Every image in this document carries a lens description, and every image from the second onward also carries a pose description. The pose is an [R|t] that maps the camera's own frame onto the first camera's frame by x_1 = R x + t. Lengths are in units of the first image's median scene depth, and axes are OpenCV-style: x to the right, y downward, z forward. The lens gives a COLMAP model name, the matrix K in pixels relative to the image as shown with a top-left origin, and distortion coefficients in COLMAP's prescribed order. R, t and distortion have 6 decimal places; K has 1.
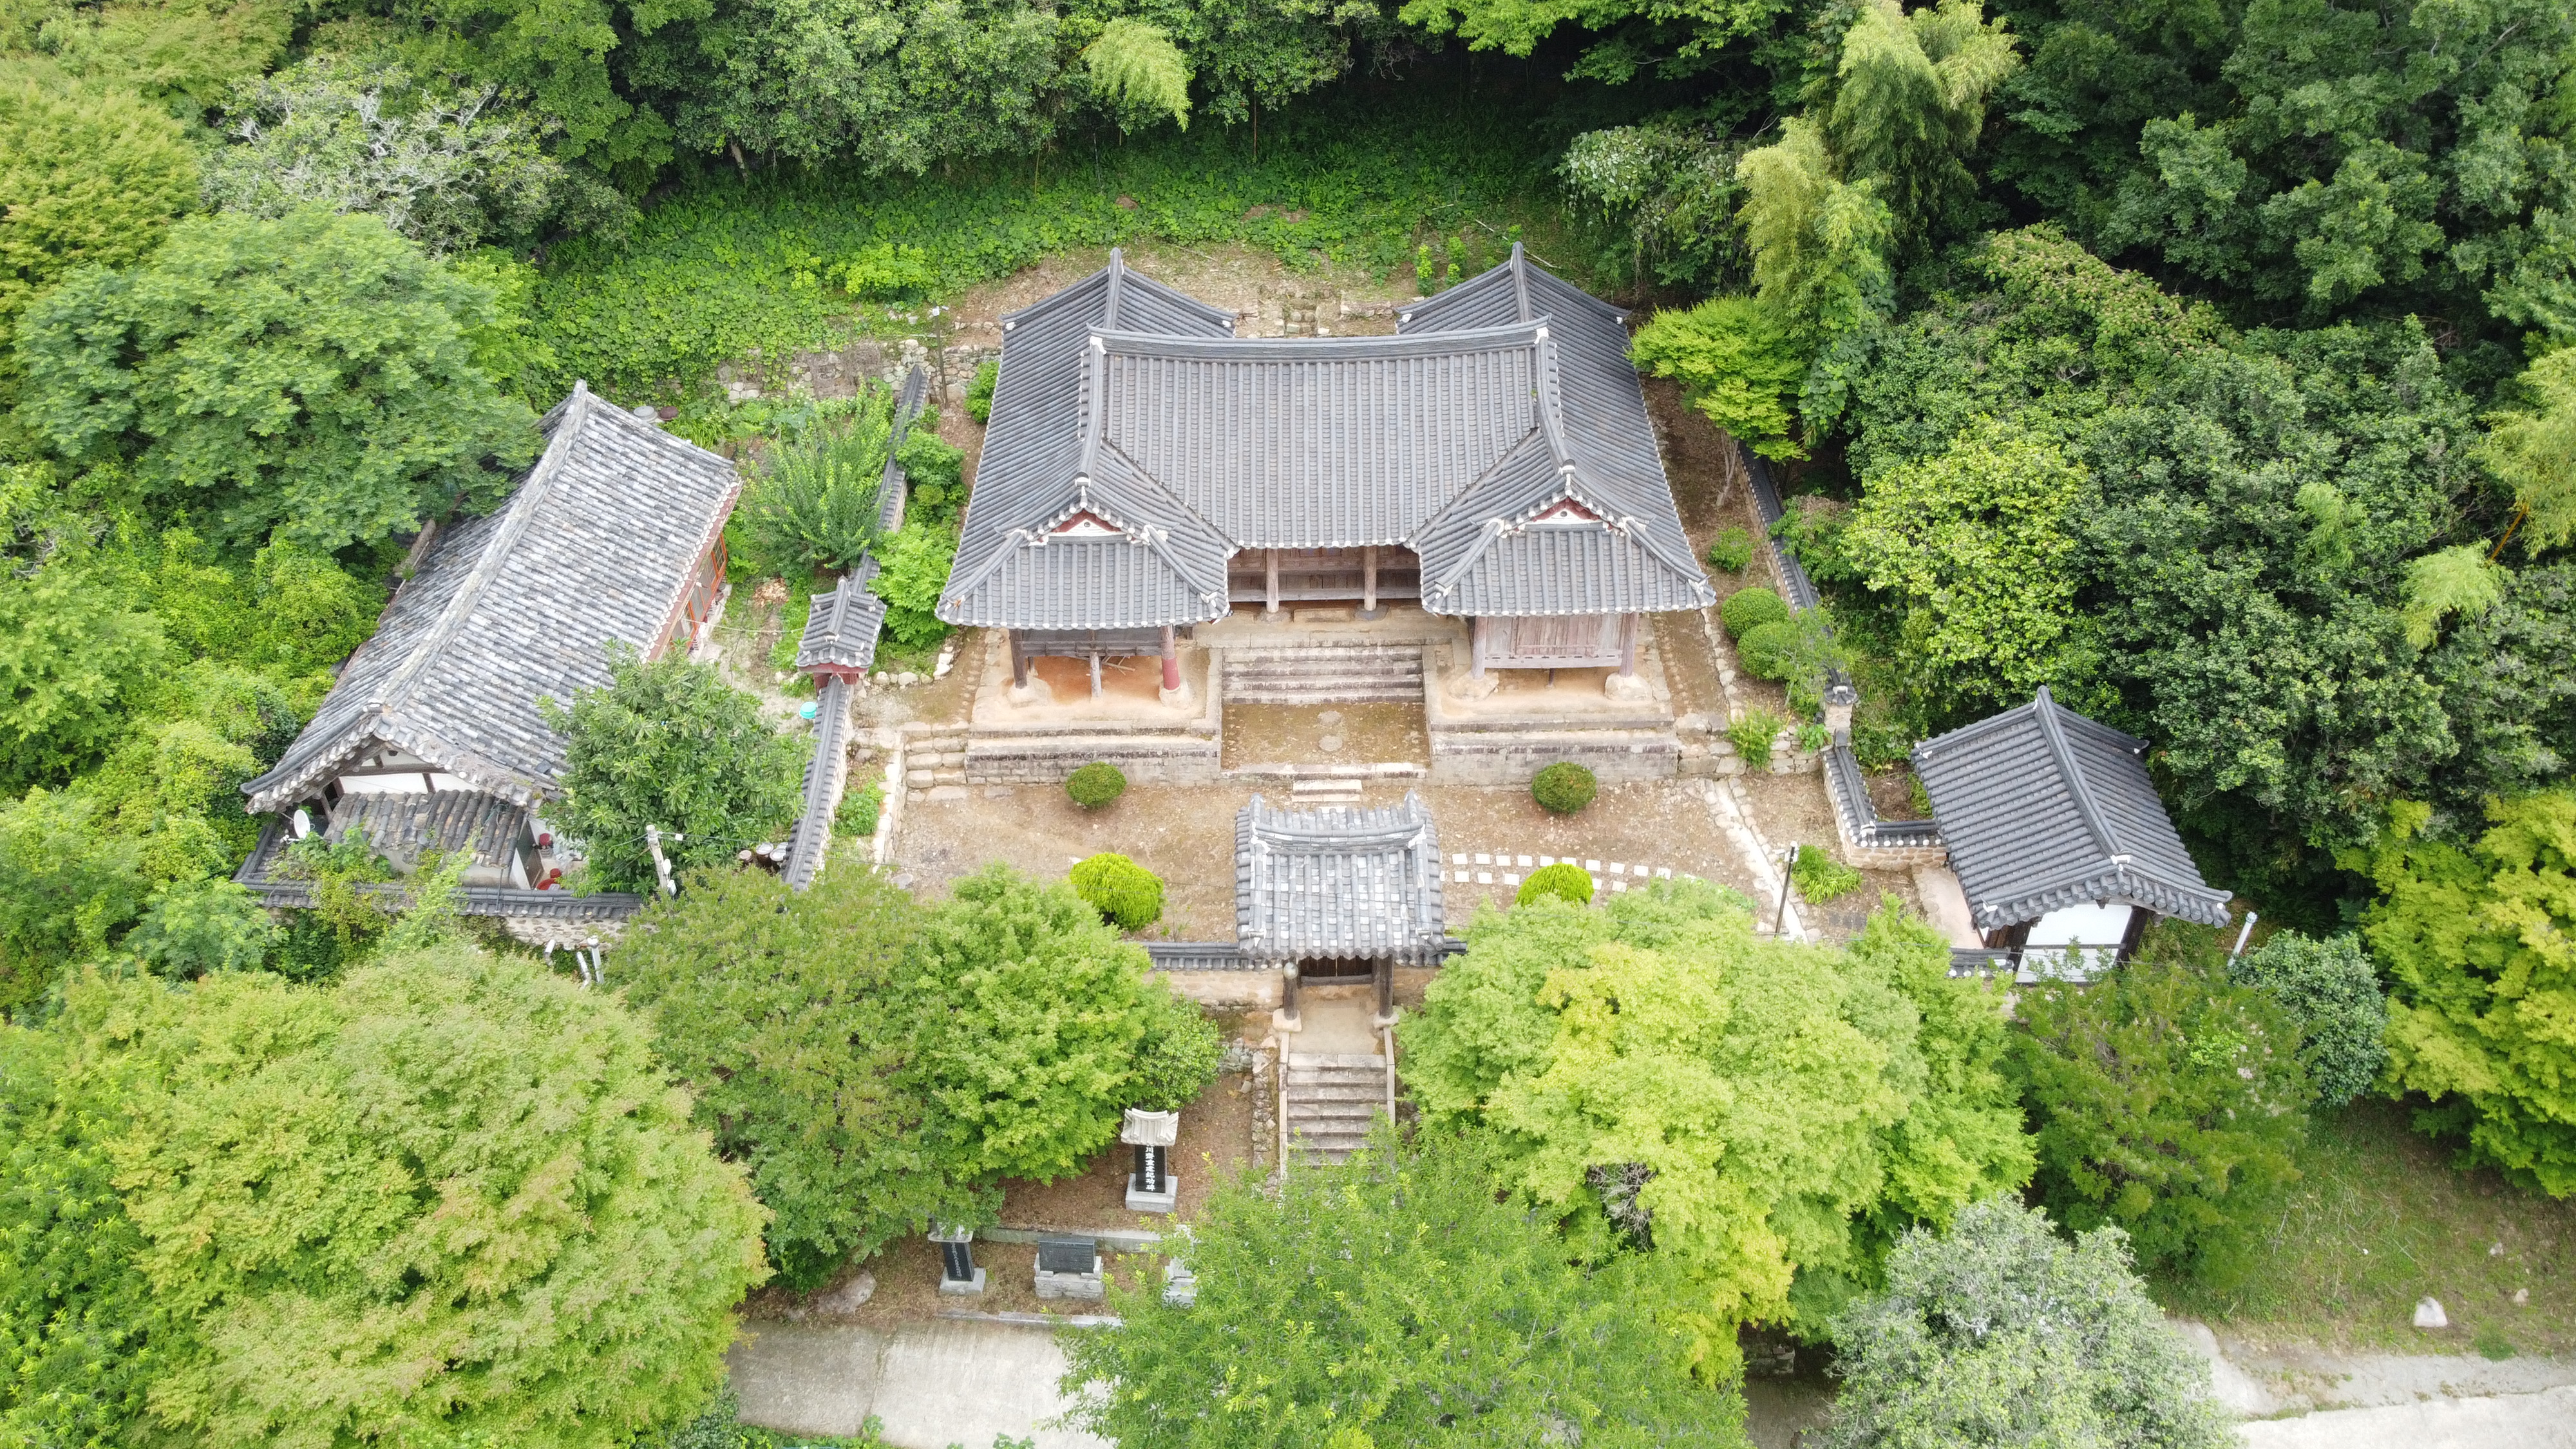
lens RADIAL K [[1951.4, 0, 1292.0], [0, 1951.4, 733.9], [0, 0, 1]] dist [-0.007393, -0.007409]
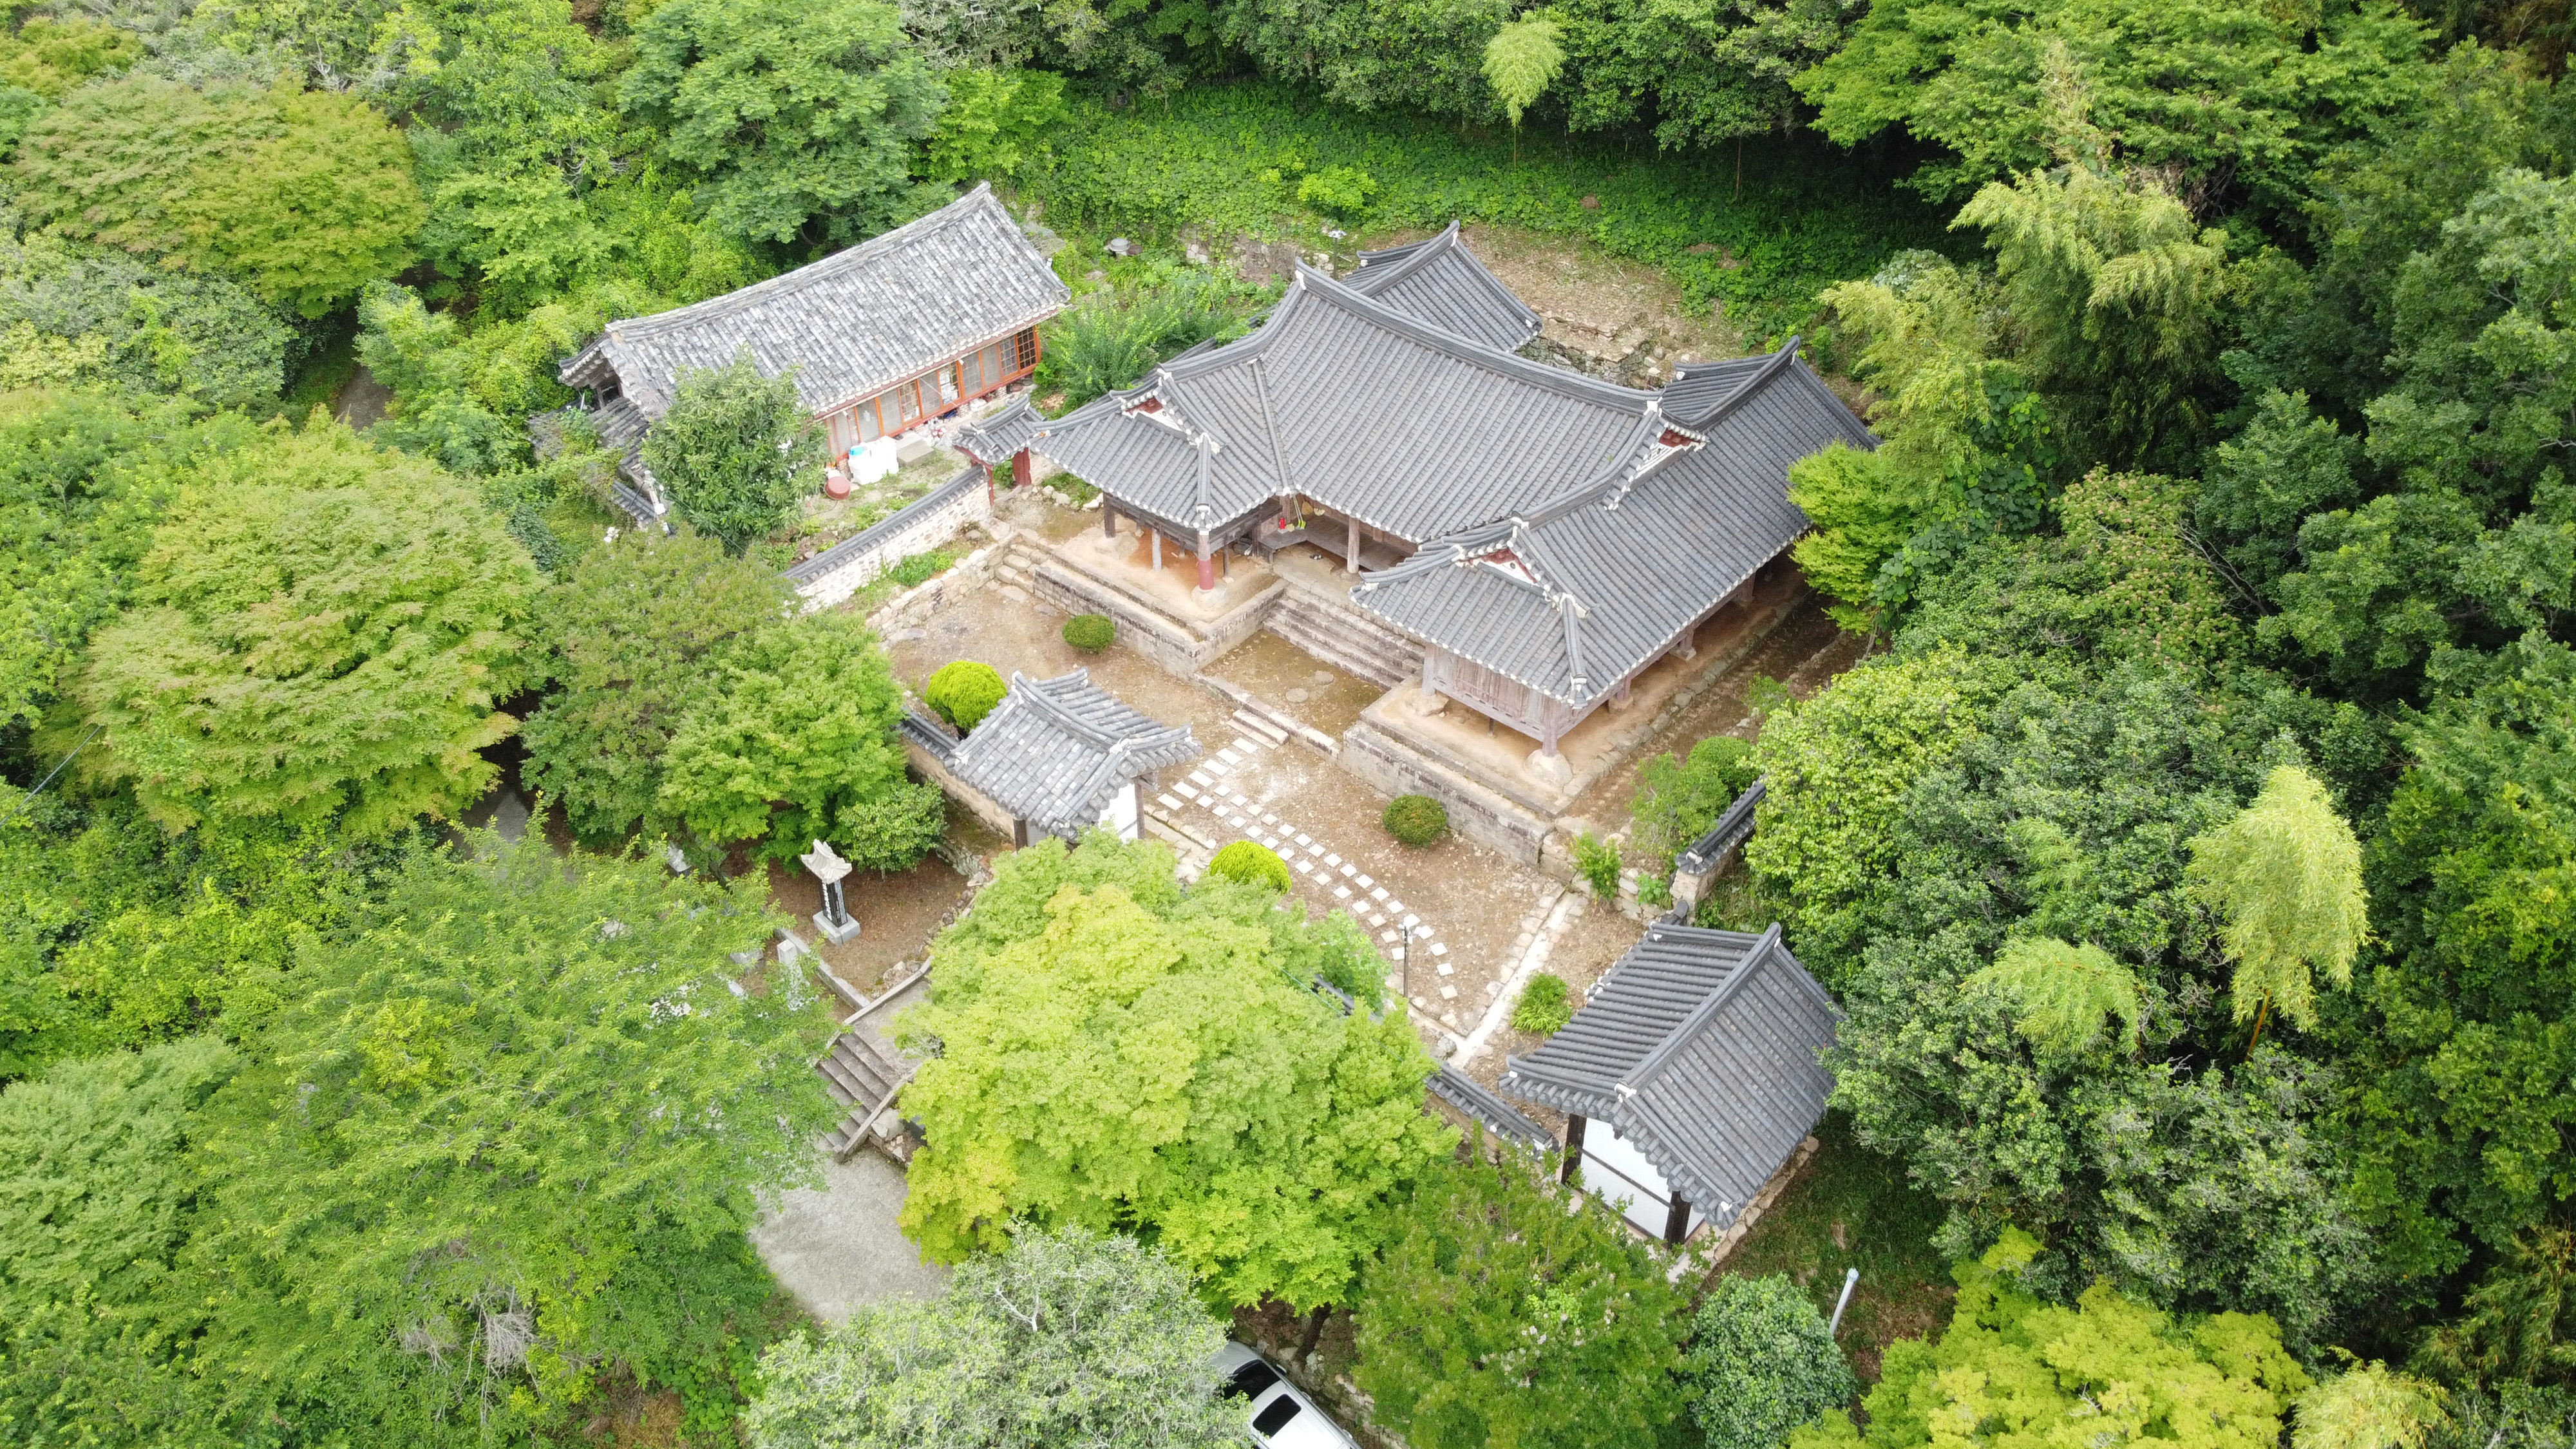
lens RADIAL K [[1951.4, 0, 1292.0], [0, 1951.4, 733.9], [0, 0, 1]] dist [-0.007393, -0.007409]
pose [[0.747477, 0.420440, -0.514303, 0.577255], [-0.419976, 0.898954, 0.124506, -0.108010], [0.514682, 0.122930, 0.848523, 0.109321]]
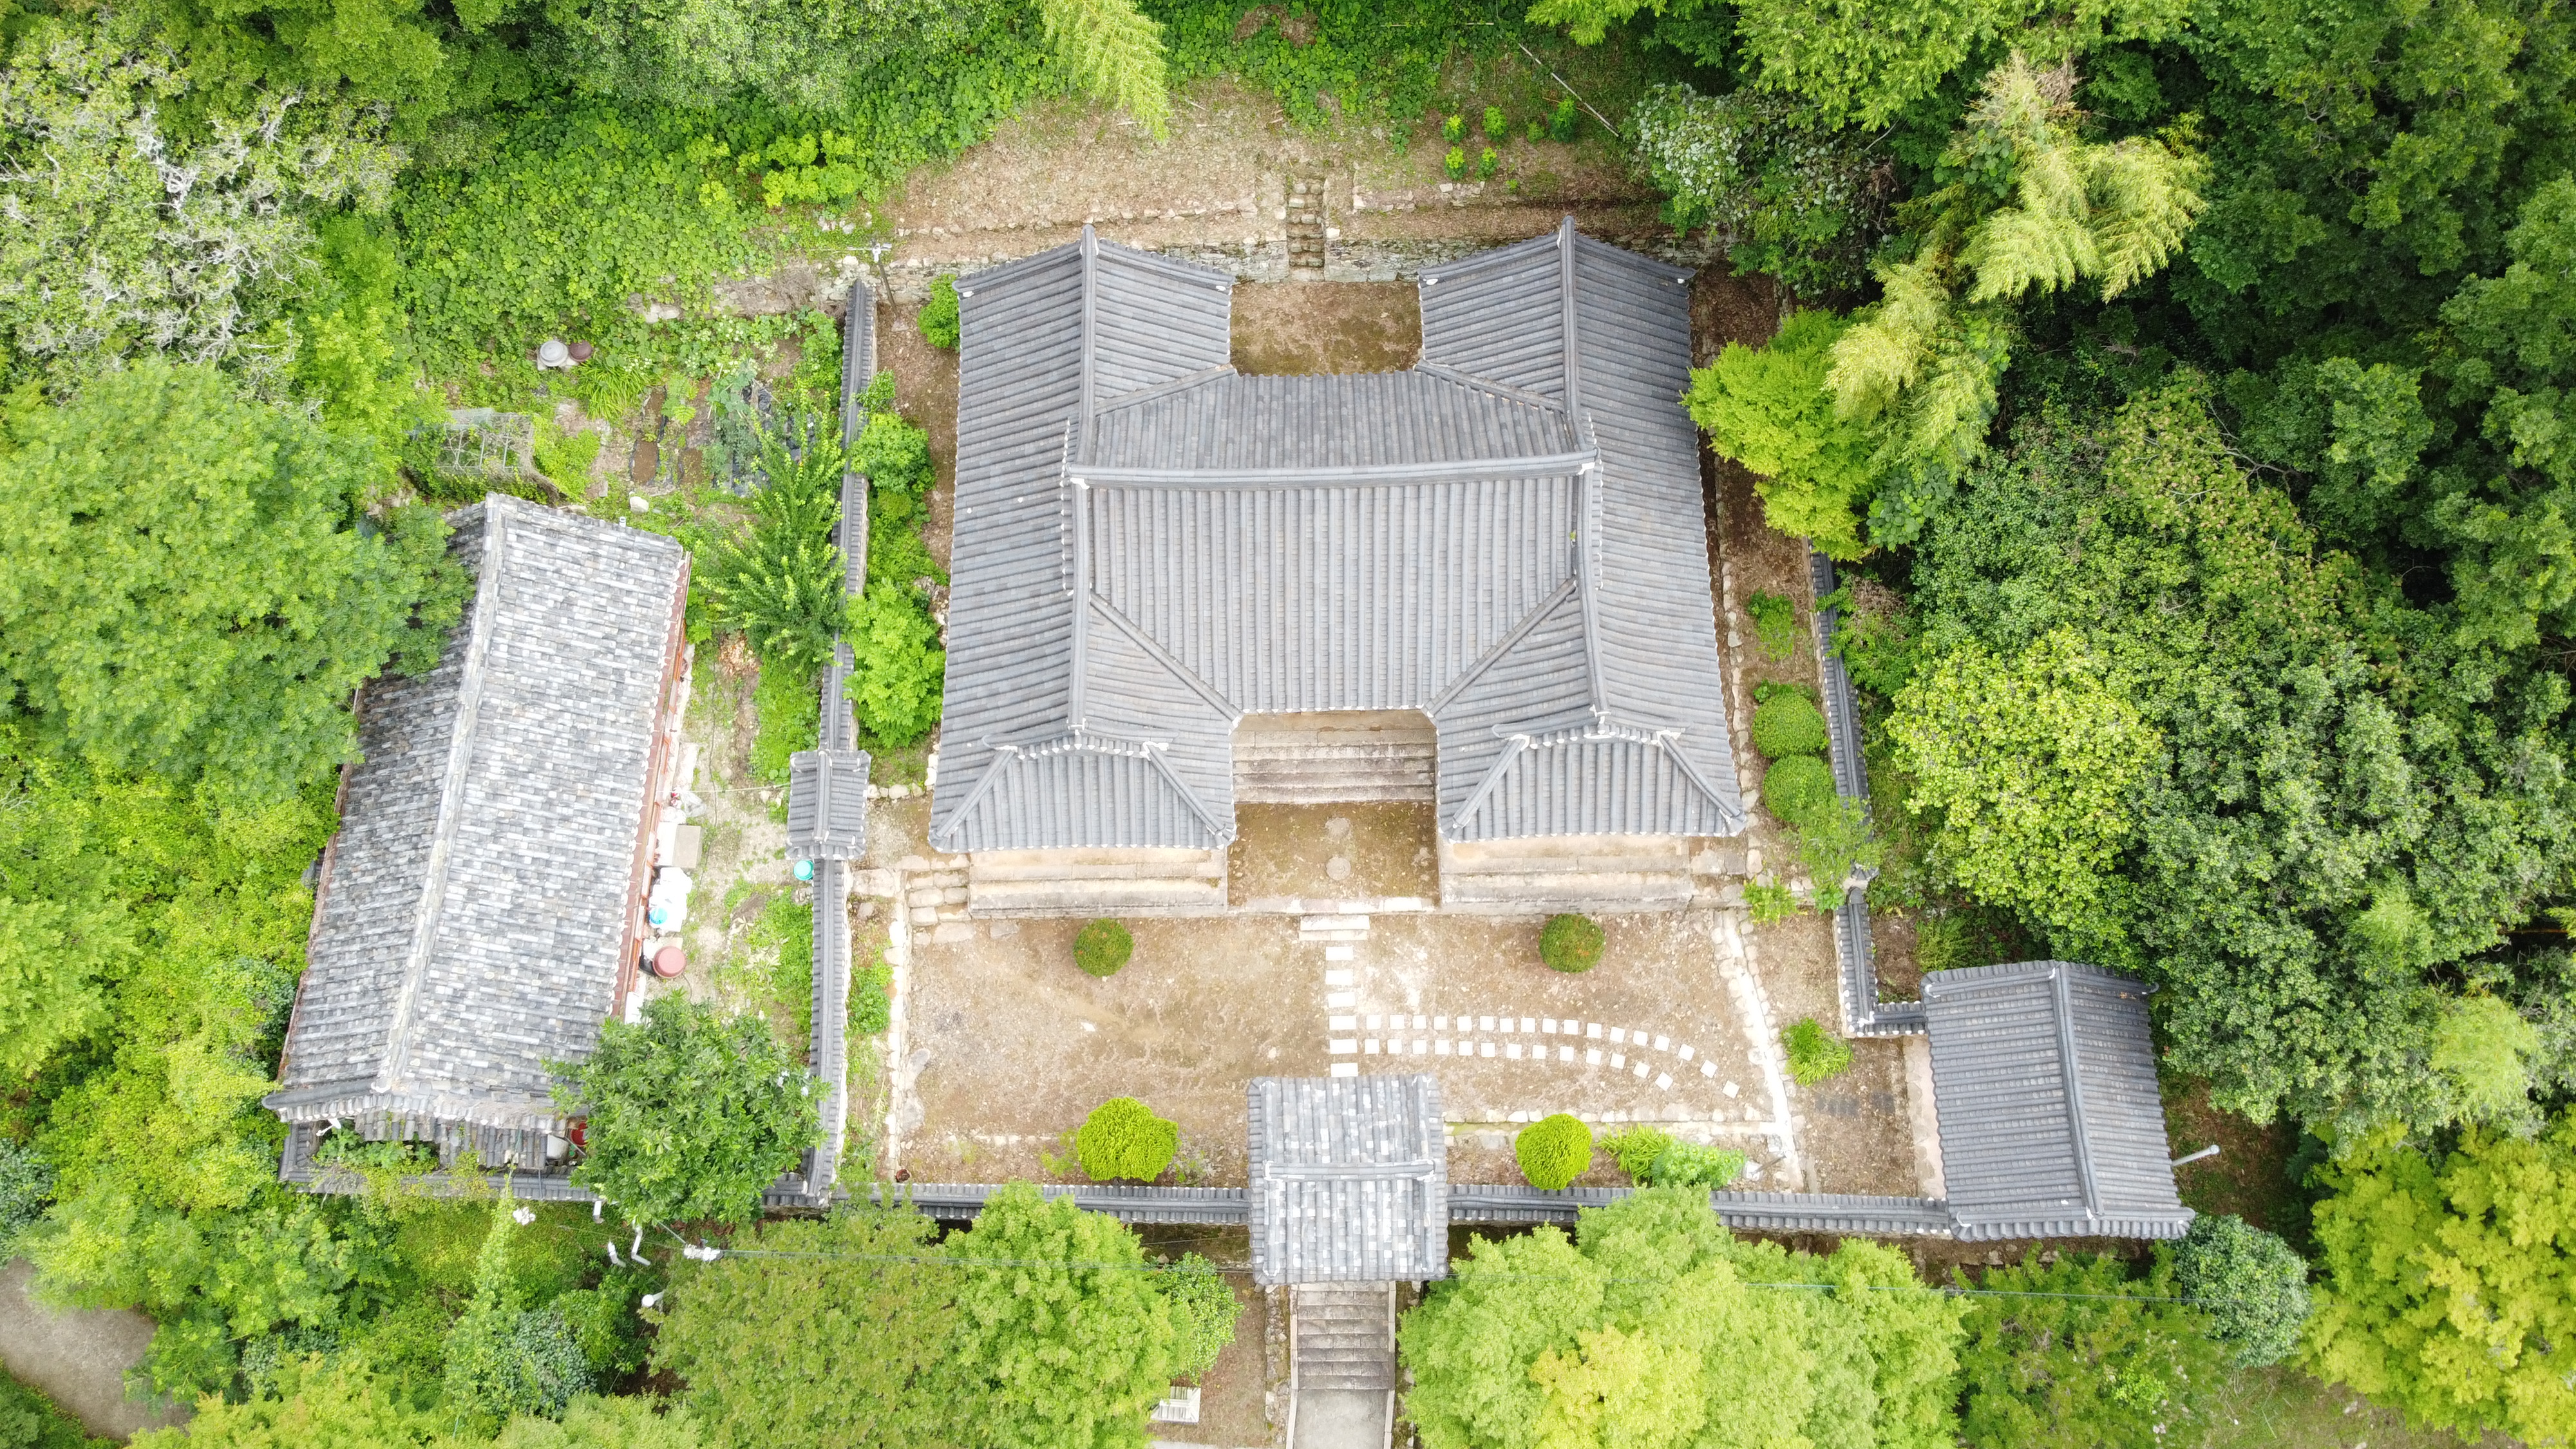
lens RADIAL K [[1951.4, 0, 1292.0], [0, 1951.4, 733.9], [0, 0, 1]] dist [-0.007393, -0.007409]
pose [[0.999936, -0.002493, 0.011033, -0.014479], [-0.003570, 0.855978, 0.516999, -0.569671], [-0.010734, -0.517005, 0.855915, 0.197507]]
